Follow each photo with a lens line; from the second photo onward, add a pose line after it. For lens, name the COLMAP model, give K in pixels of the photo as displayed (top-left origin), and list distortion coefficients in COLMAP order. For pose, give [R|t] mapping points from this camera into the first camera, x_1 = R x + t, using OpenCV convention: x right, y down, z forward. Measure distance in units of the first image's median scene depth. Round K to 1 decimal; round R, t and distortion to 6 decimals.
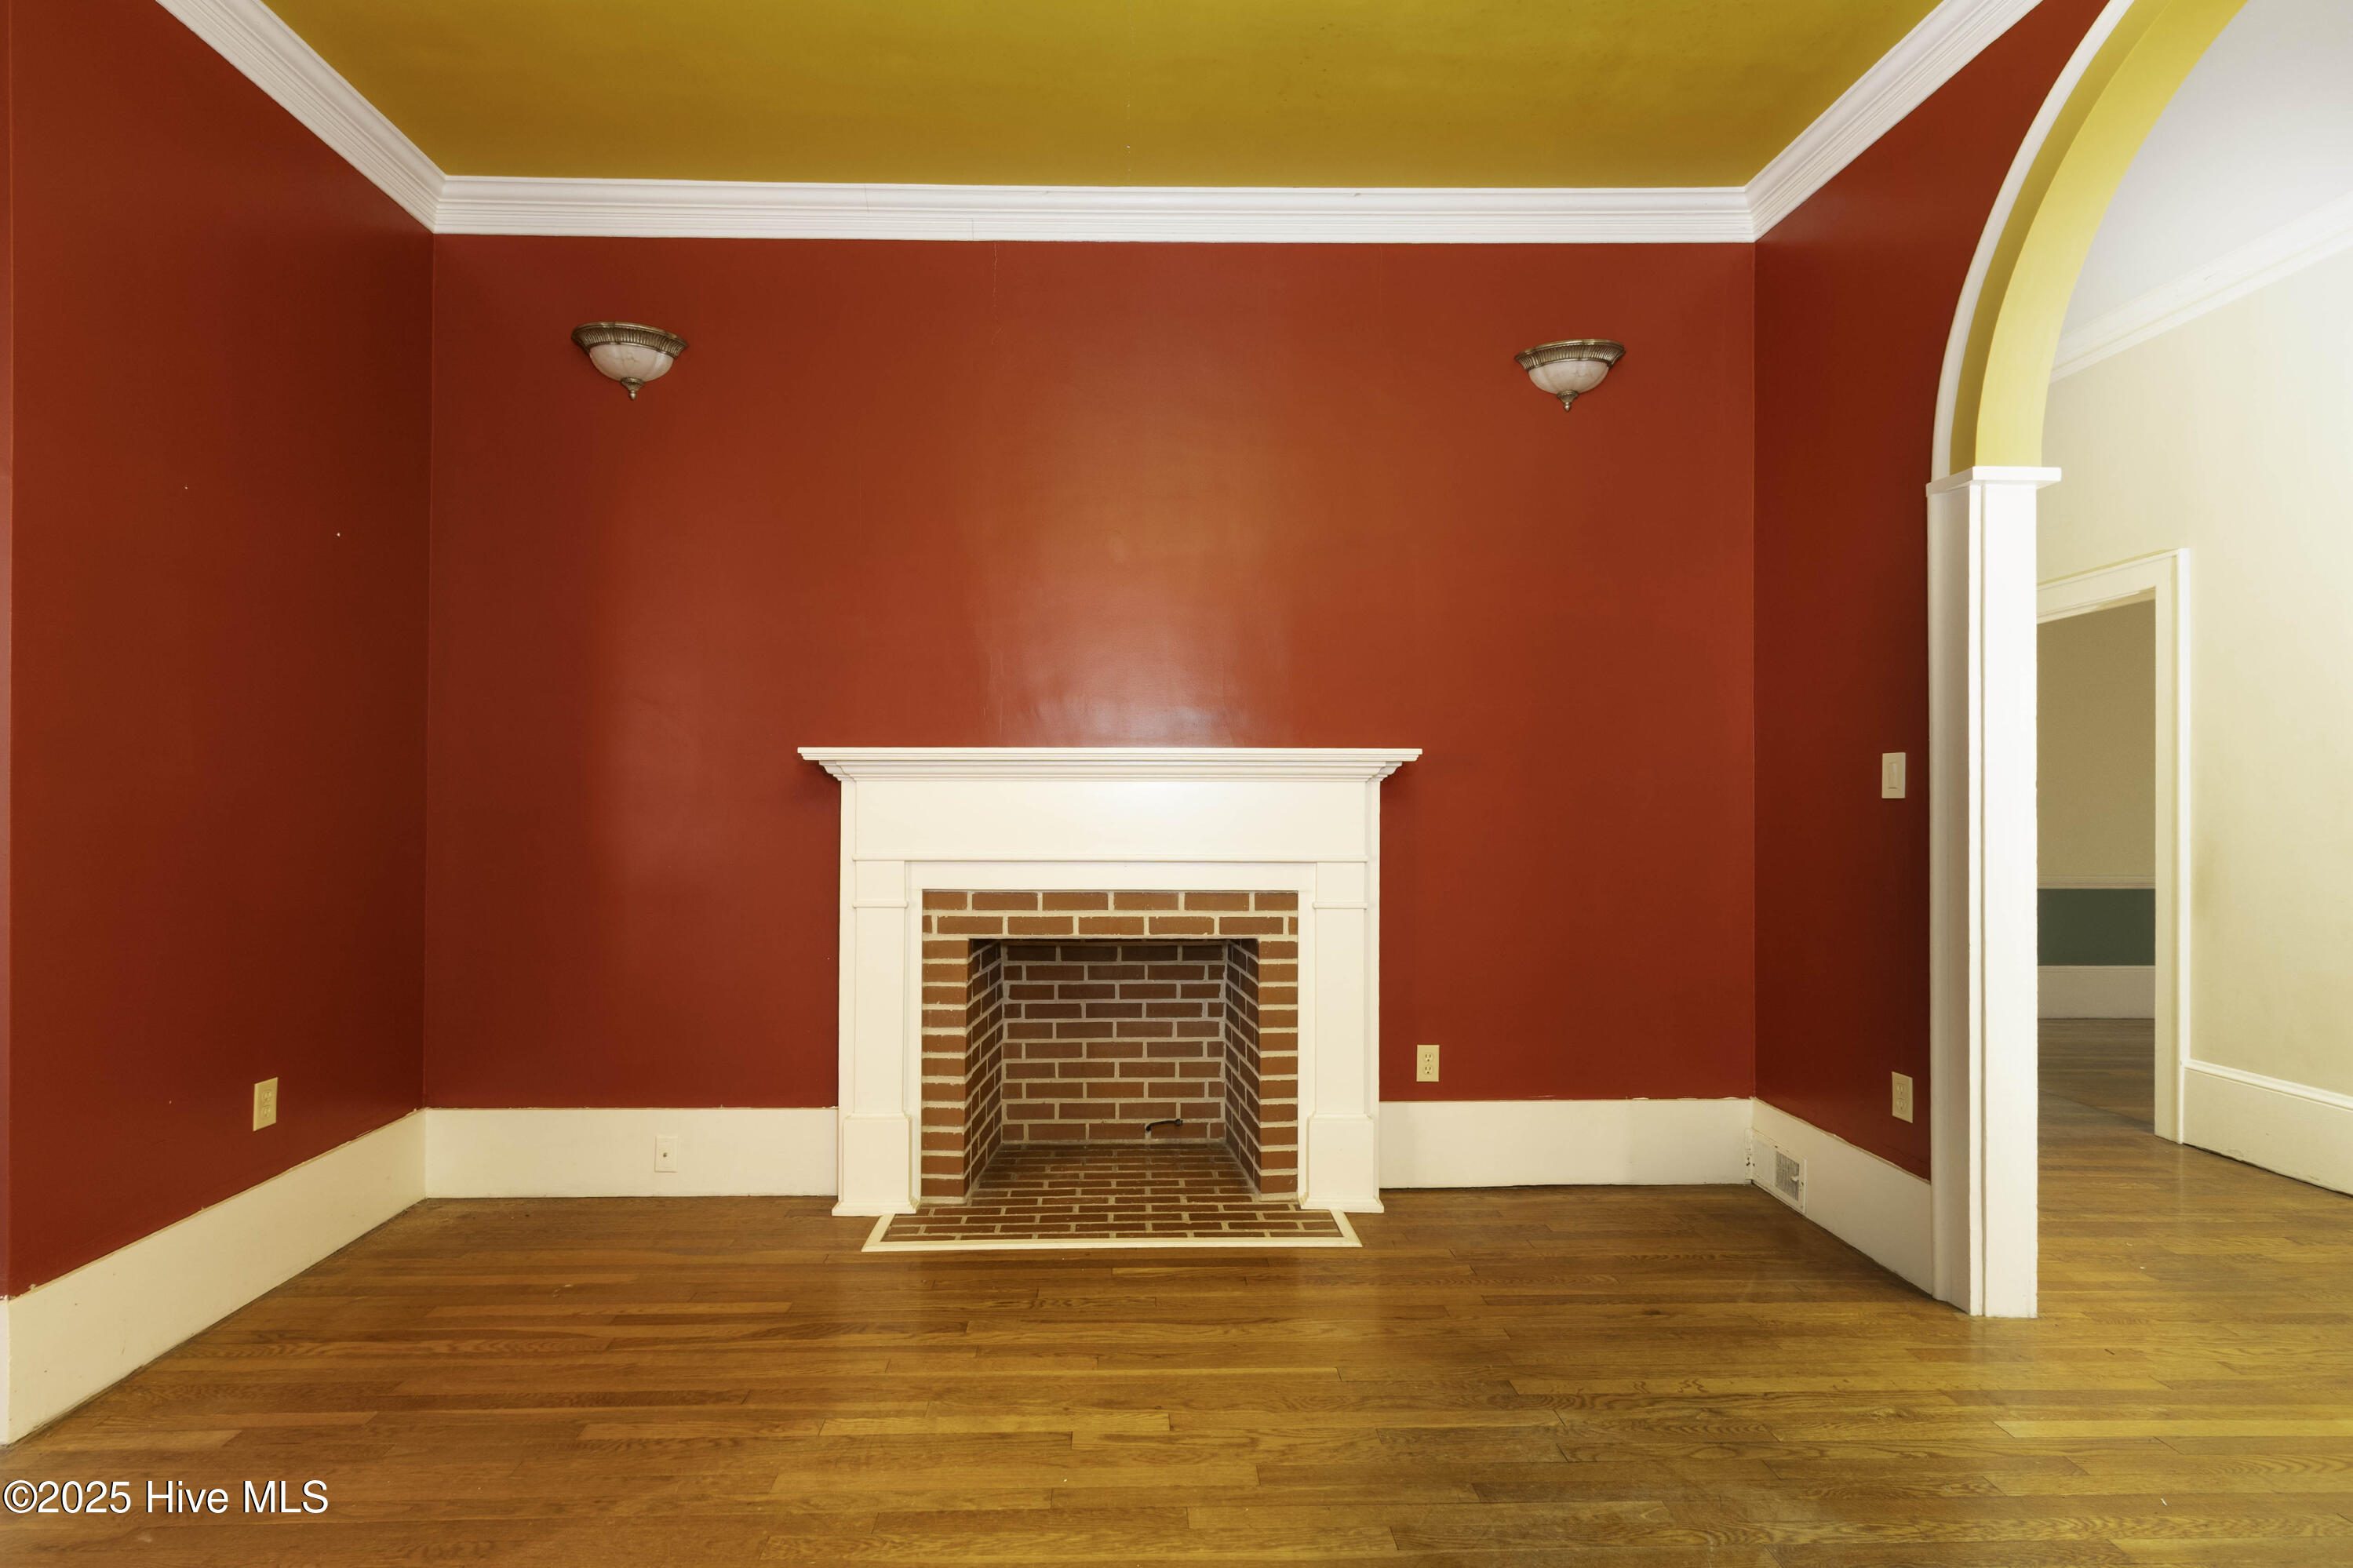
lens RADIAL K [[1108.8, 0, 1172.1], [0, 1108.8, 793.7], [0, 0, 1]] dist [0.000605, -0.000239]
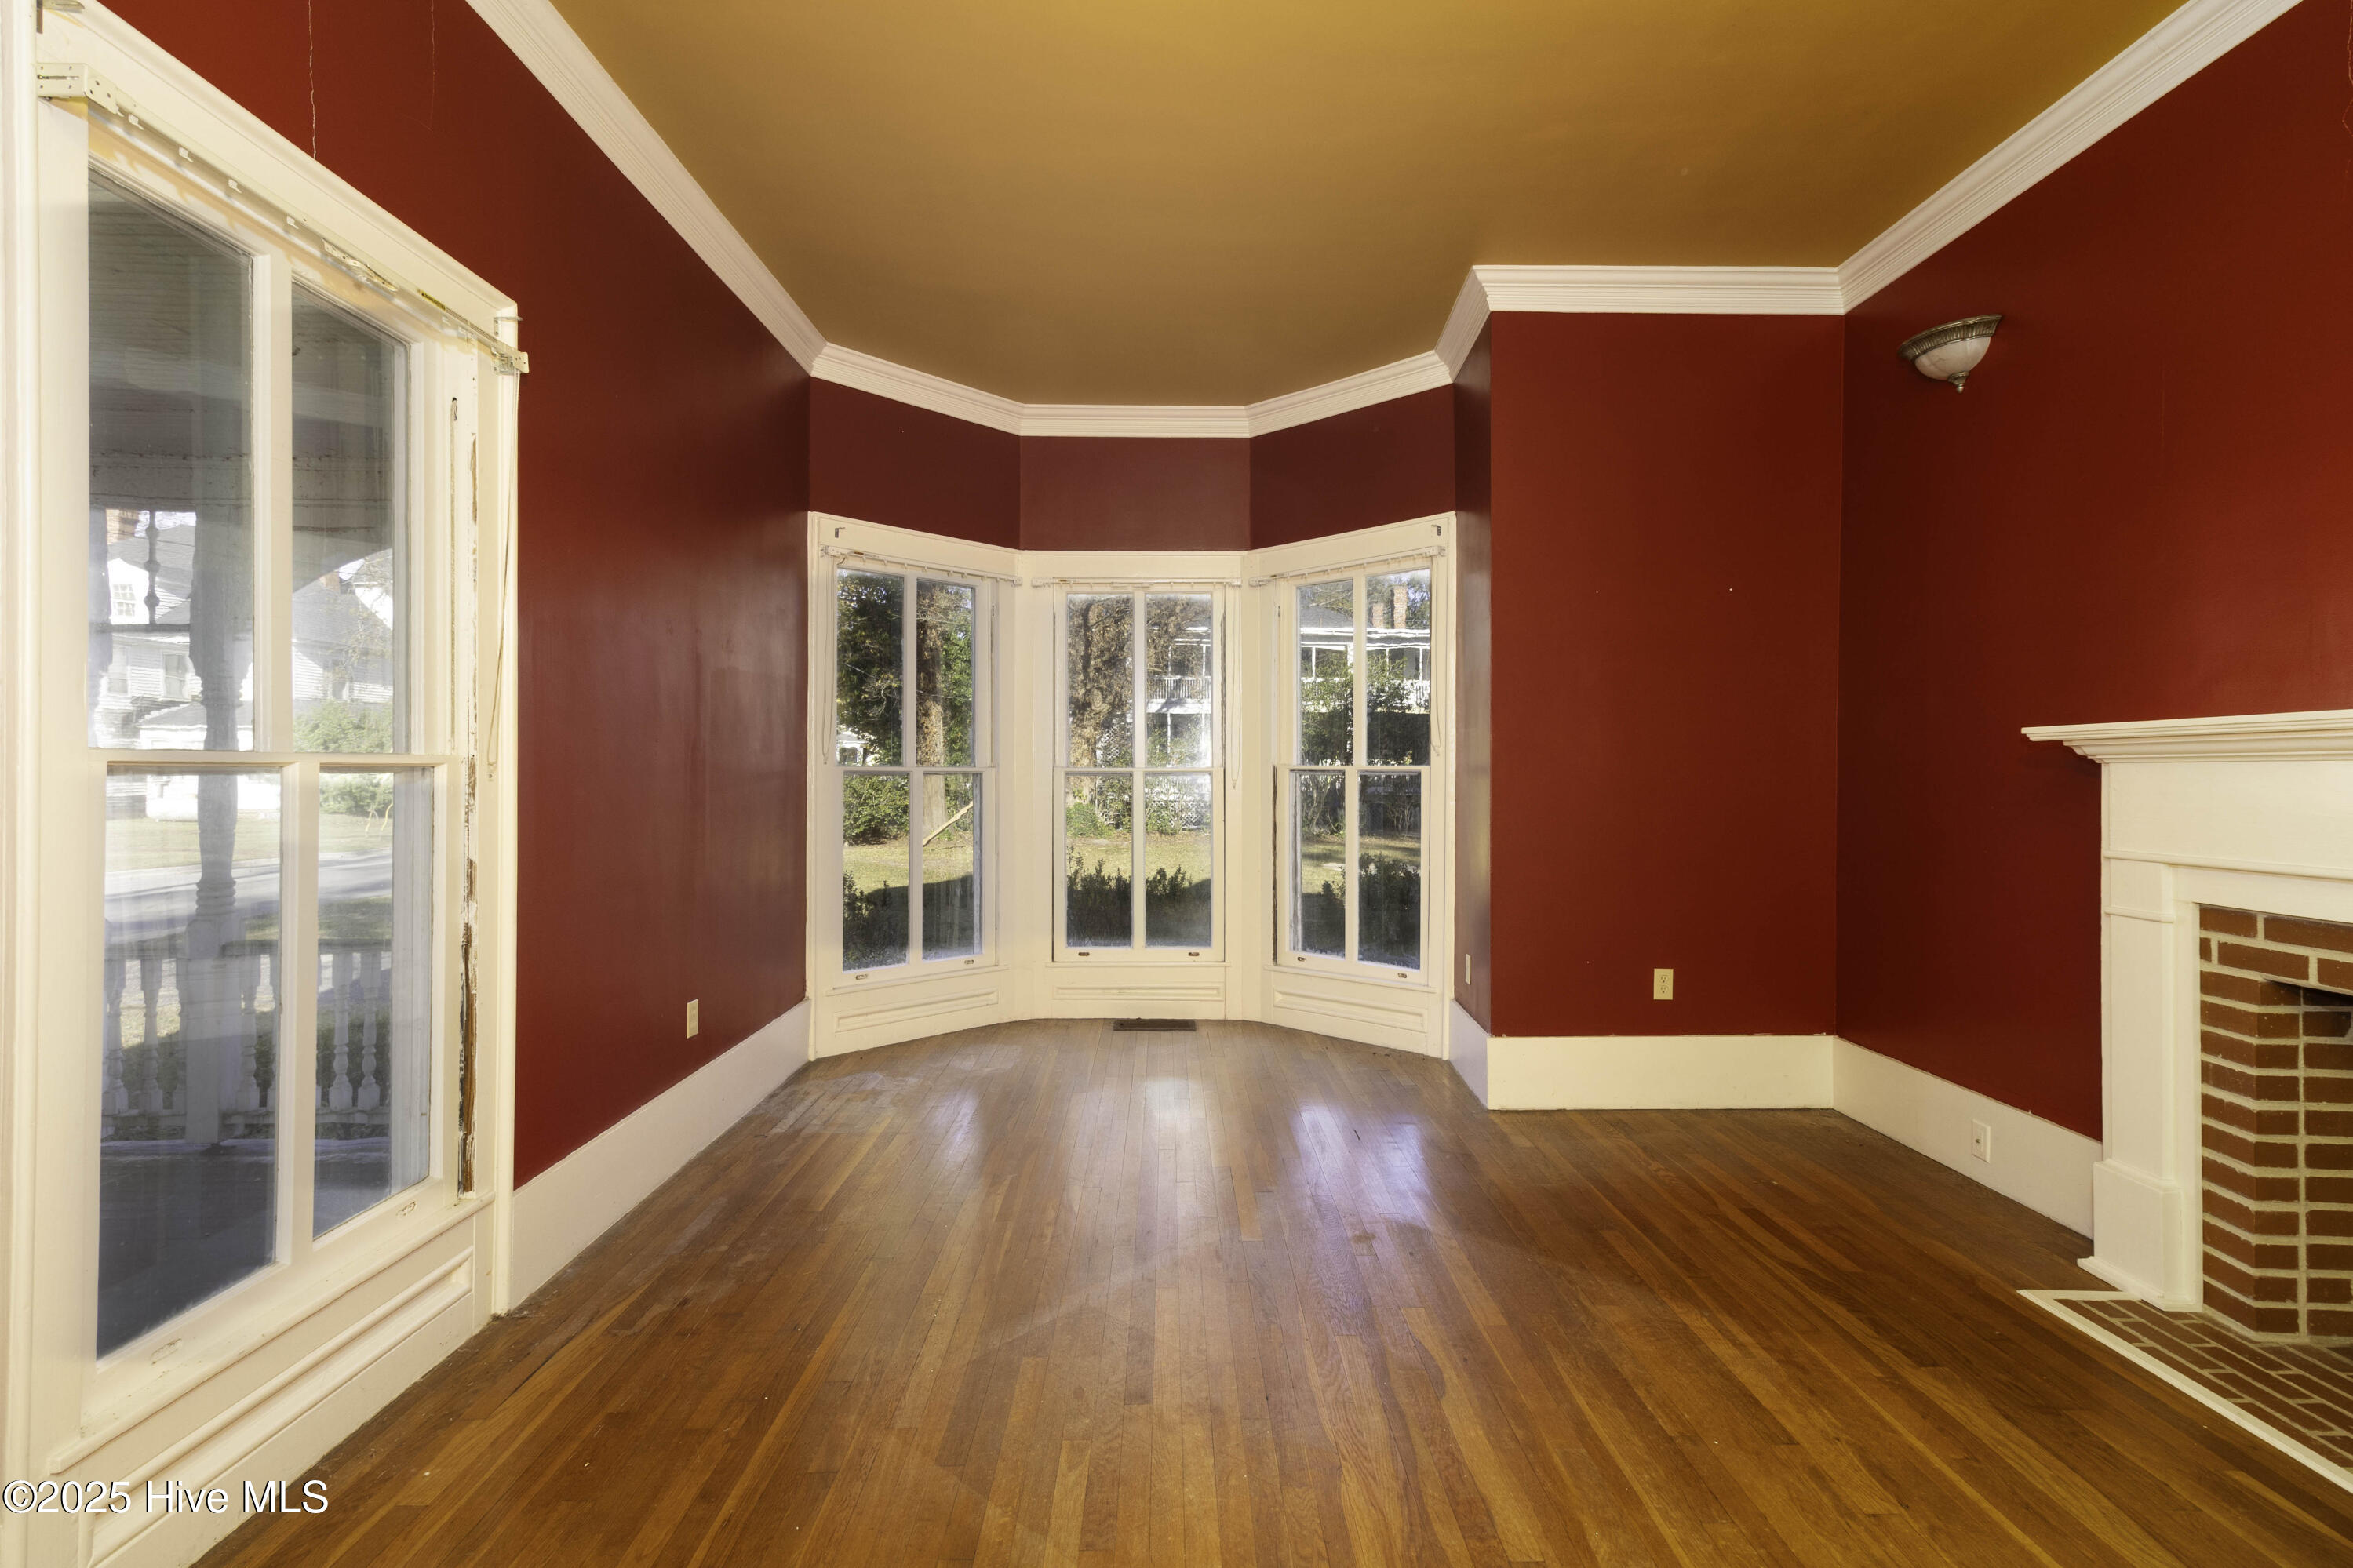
lens RADIAL K [[1108.8, 0, 1177.1], [0, 1108.8, 773.7], [0, 0, 1]] dist [0.000605, -0.000239]
pose [[-0.032173, -0.001669, -0.999481, 0.580356], [-0.002698, 0.999995, -0.001583, -0.000499], [0.999479, 0.002646, -0.032178, 0.322844]]
